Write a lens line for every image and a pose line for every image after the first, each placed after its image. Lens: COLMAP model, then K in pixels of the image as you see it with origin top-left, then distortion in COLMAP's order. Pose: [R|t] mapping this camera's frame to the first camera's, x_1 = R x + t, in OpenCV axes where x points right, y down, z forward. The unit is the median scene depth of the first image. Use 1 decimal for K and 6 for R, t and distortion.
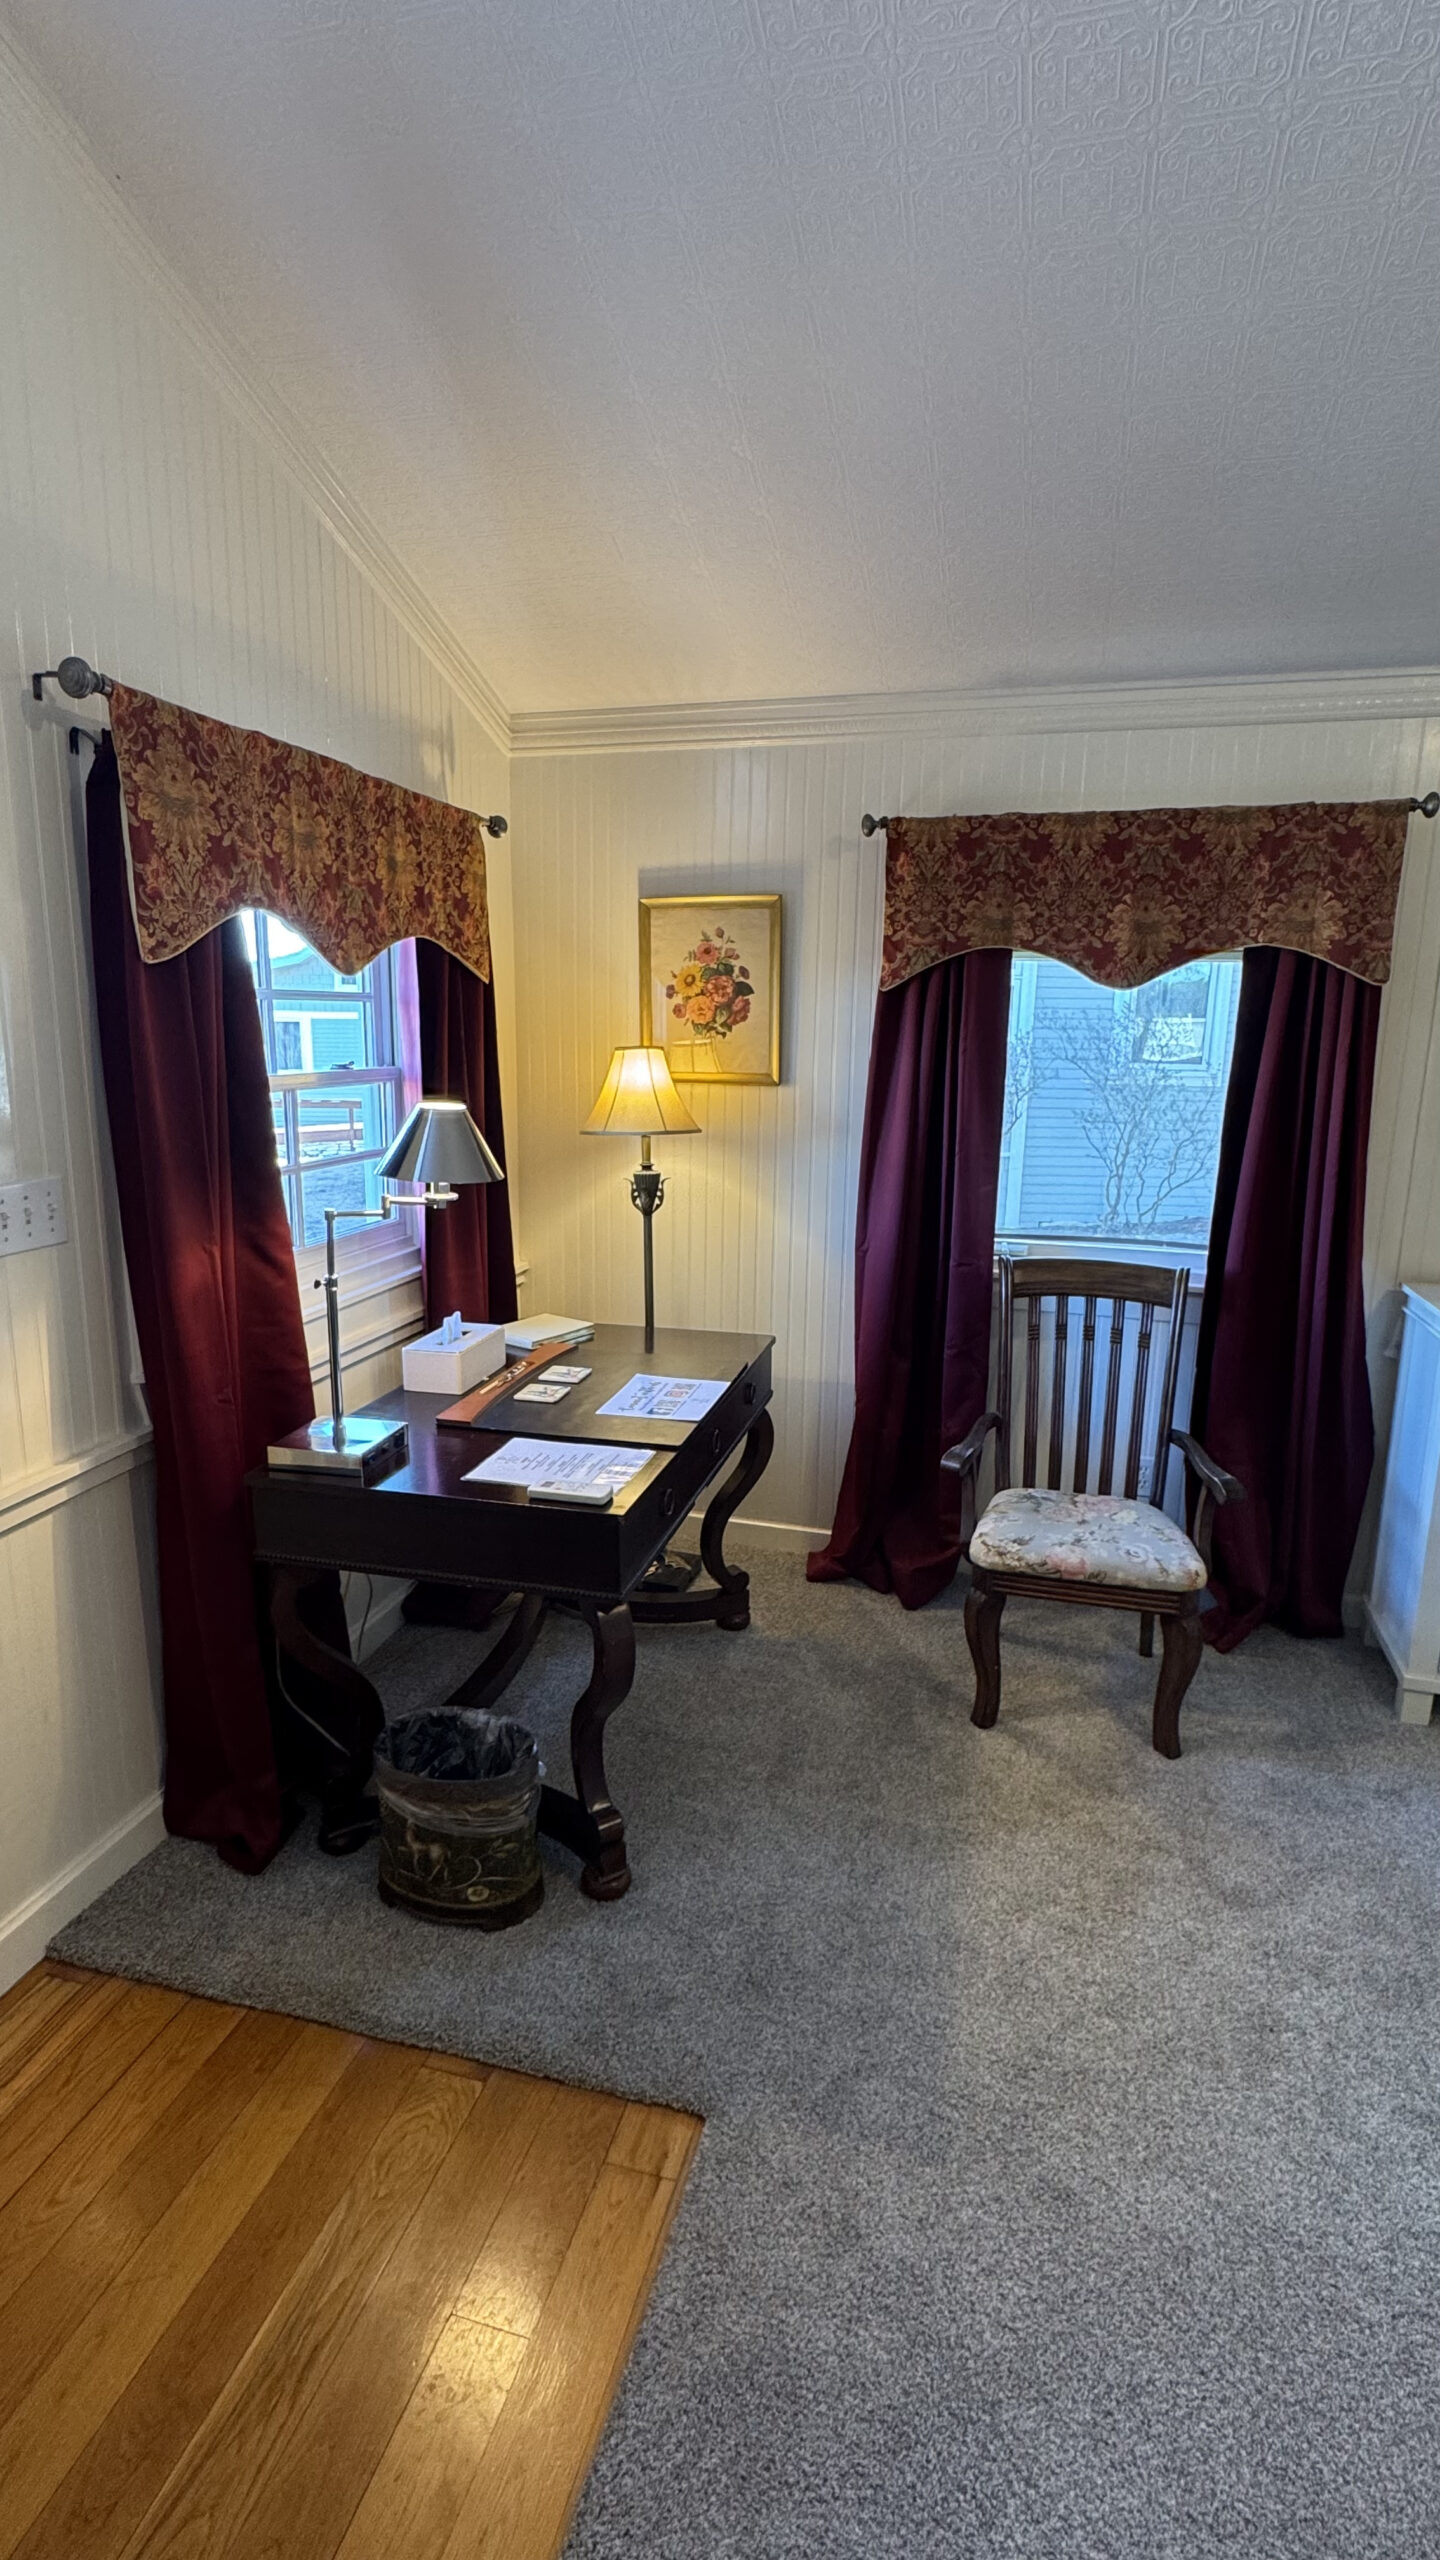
lens RADIAL K [[1209.4, 0, 715.5], [0, 1209.4, 1281.6], [0, 0, 1]] dist [-0.004838, -0.000475]
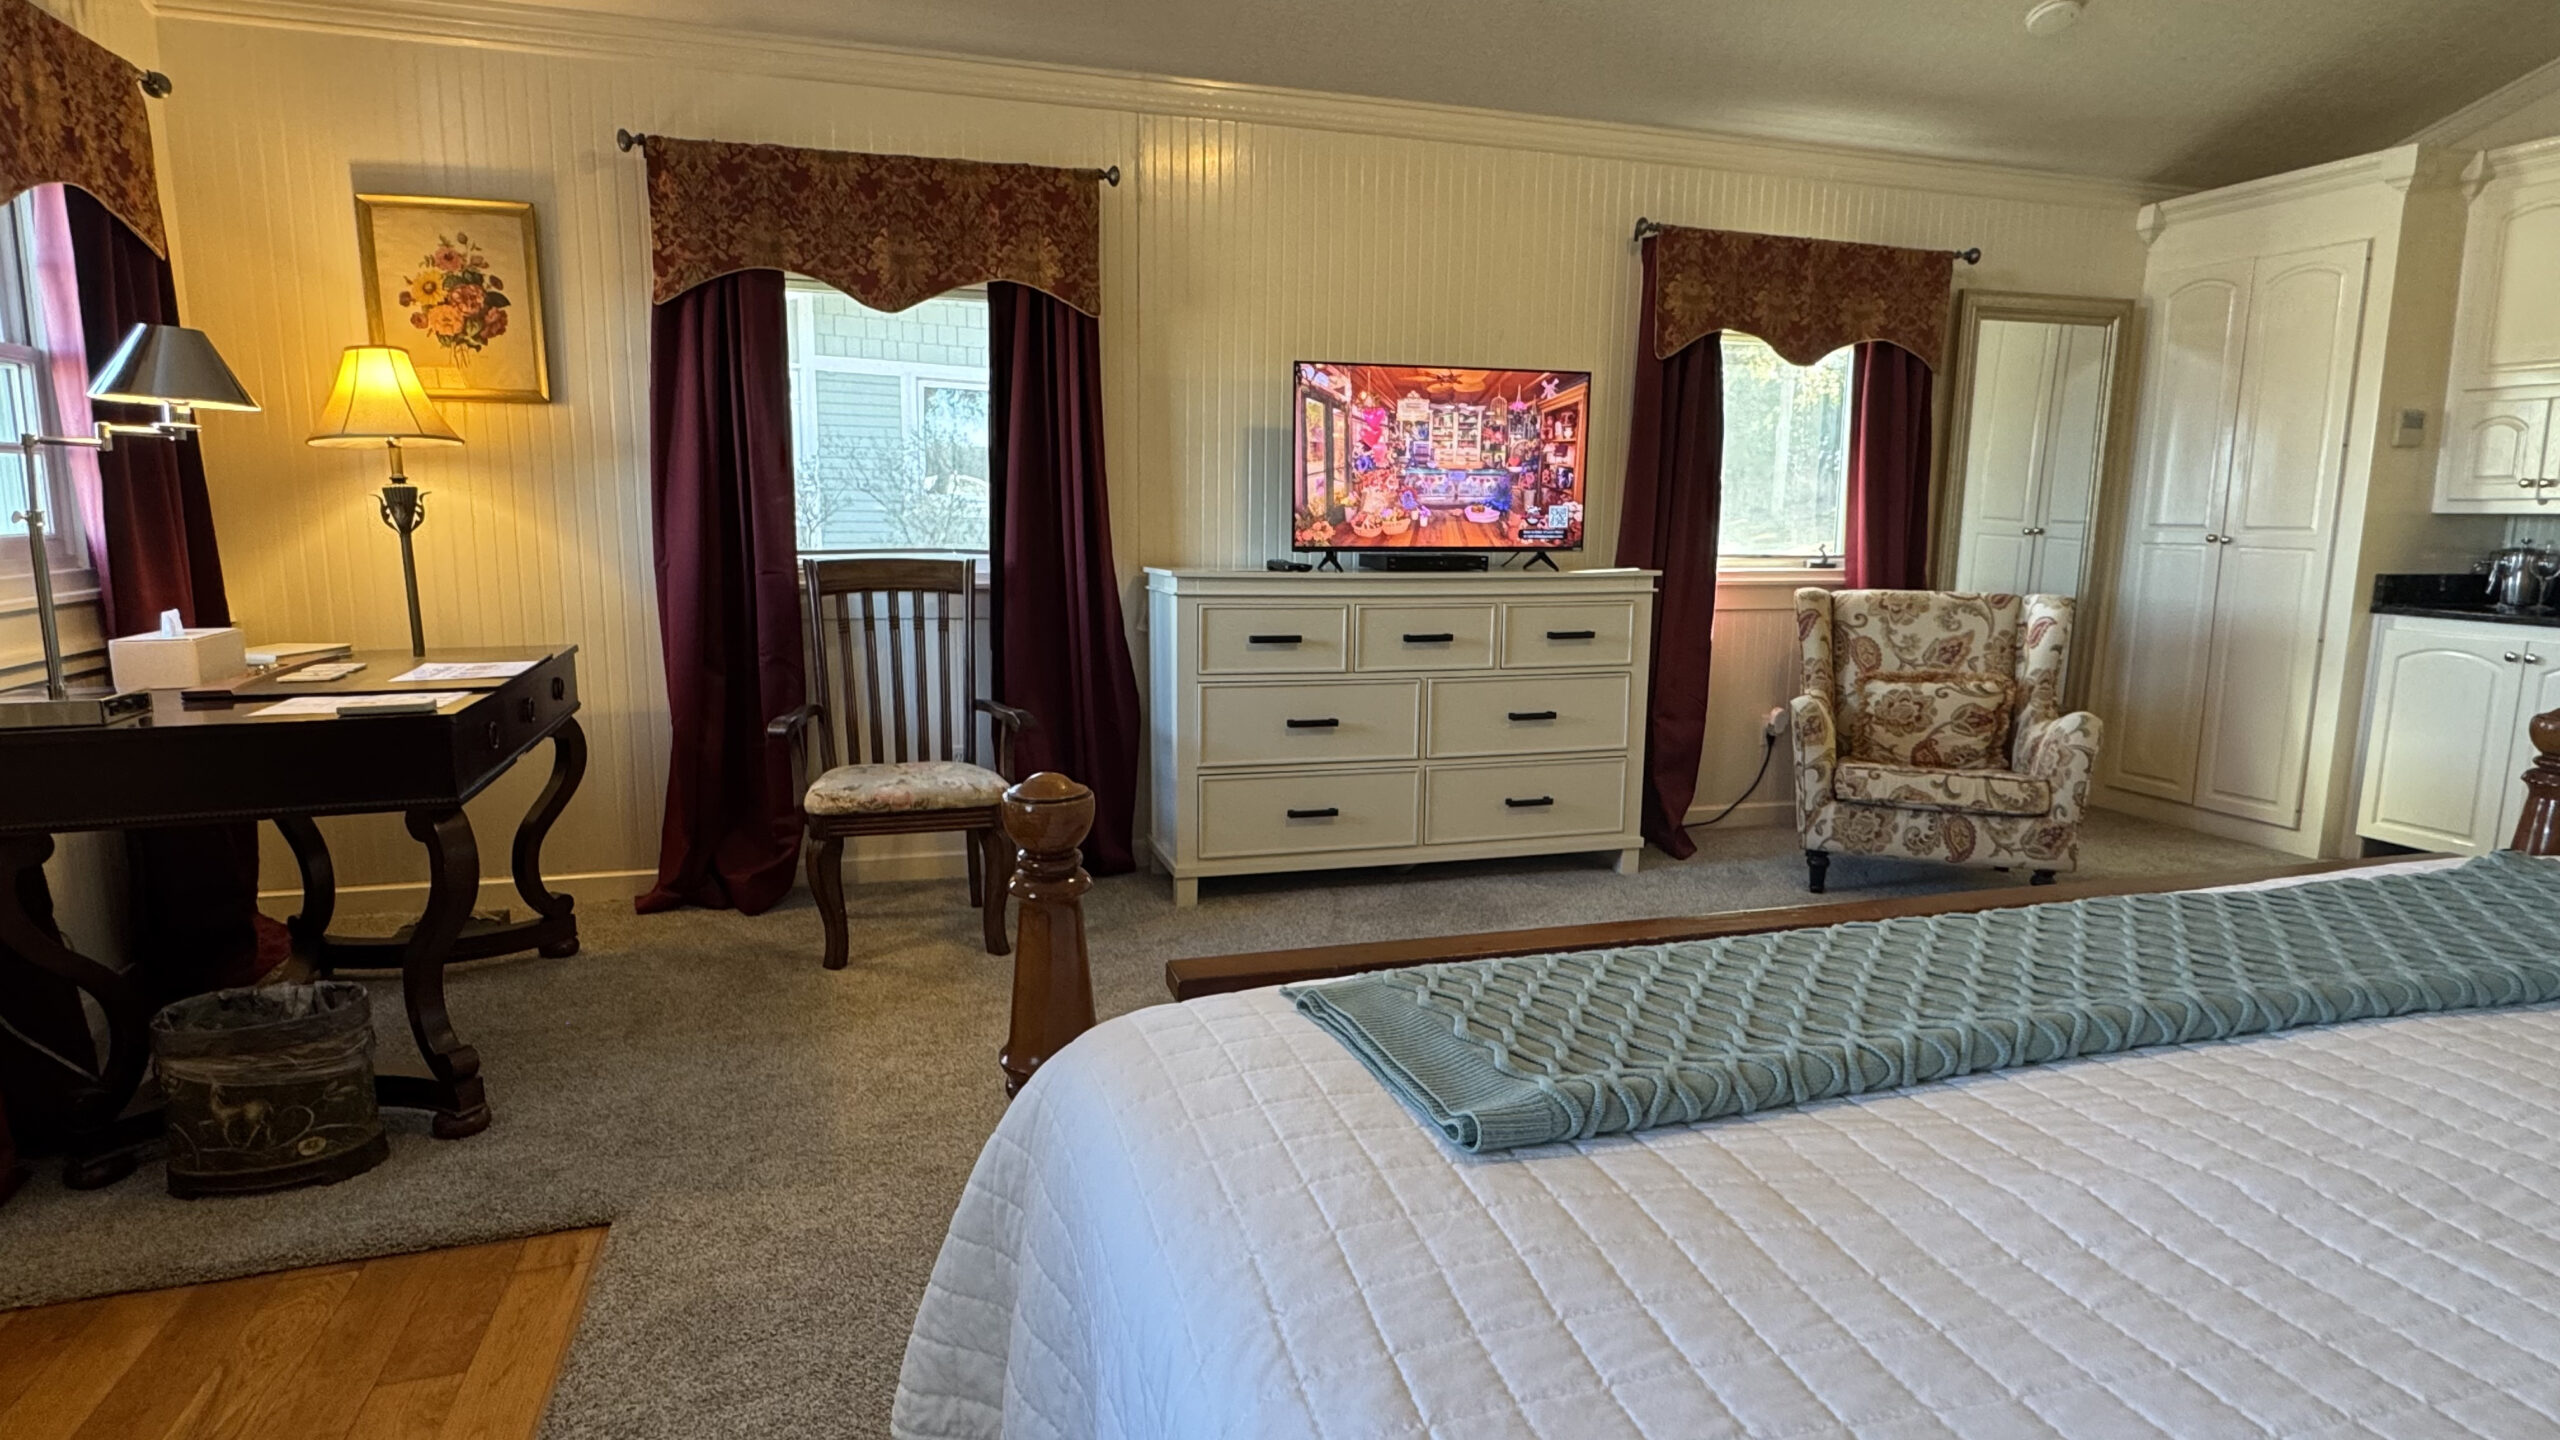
lens RADIAL K [[1354.2, 0, 1279.5], [0, 1354.2, 724.5], [0, 0, 1]] dist [-0.003716, 0.000532]
pose [[0.839898, -0.091888, 0.534909, -0.067278], [0.114973, 0.993319, -0.009892, 0.193530], [-0.530427, 0.069809, 0.844852, -0.230640]]
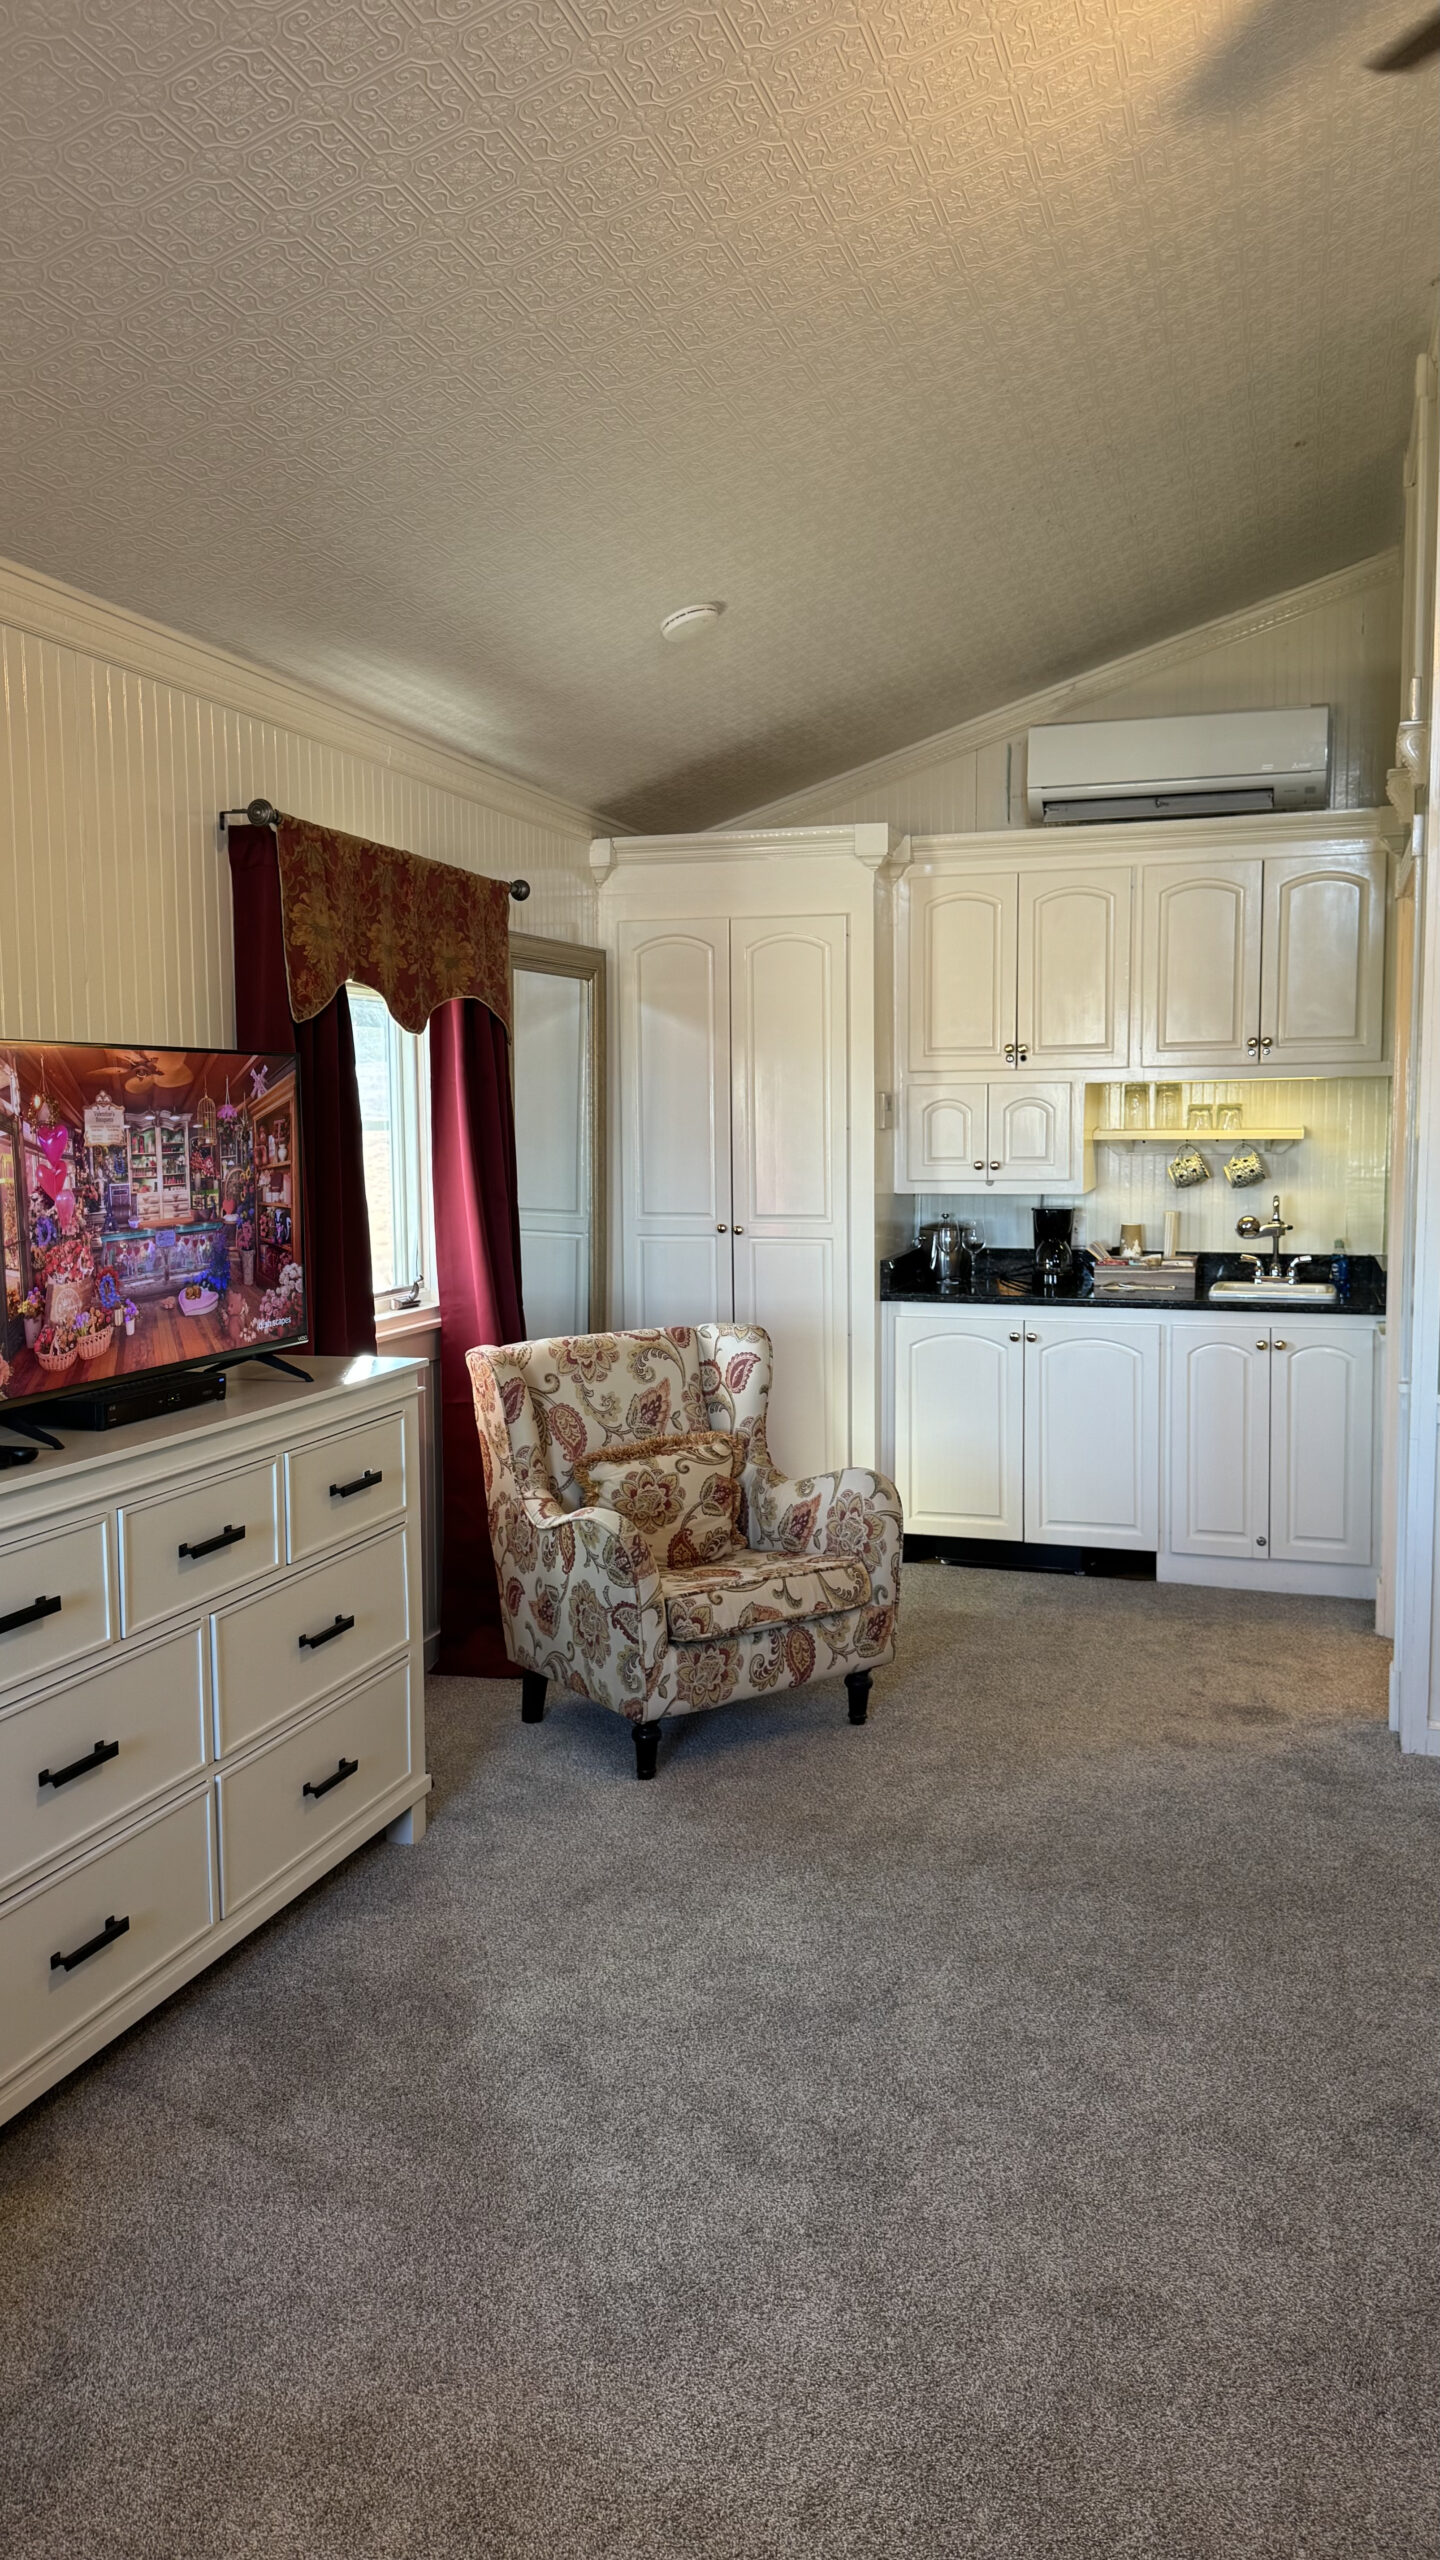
lens RADIAL K [[1875.0, 0, 720.0], [0, 1875.0, 1280.0], [0, 0, 1]] dist [0.146696, -0.000149]
pose [[0.021872, -0.107789, 0.993933, -0.218797], [0.215484, 0.971312, 0.100594, -0.069293], [-0.976262, 0.211976, 0.044471, 0.473461]]
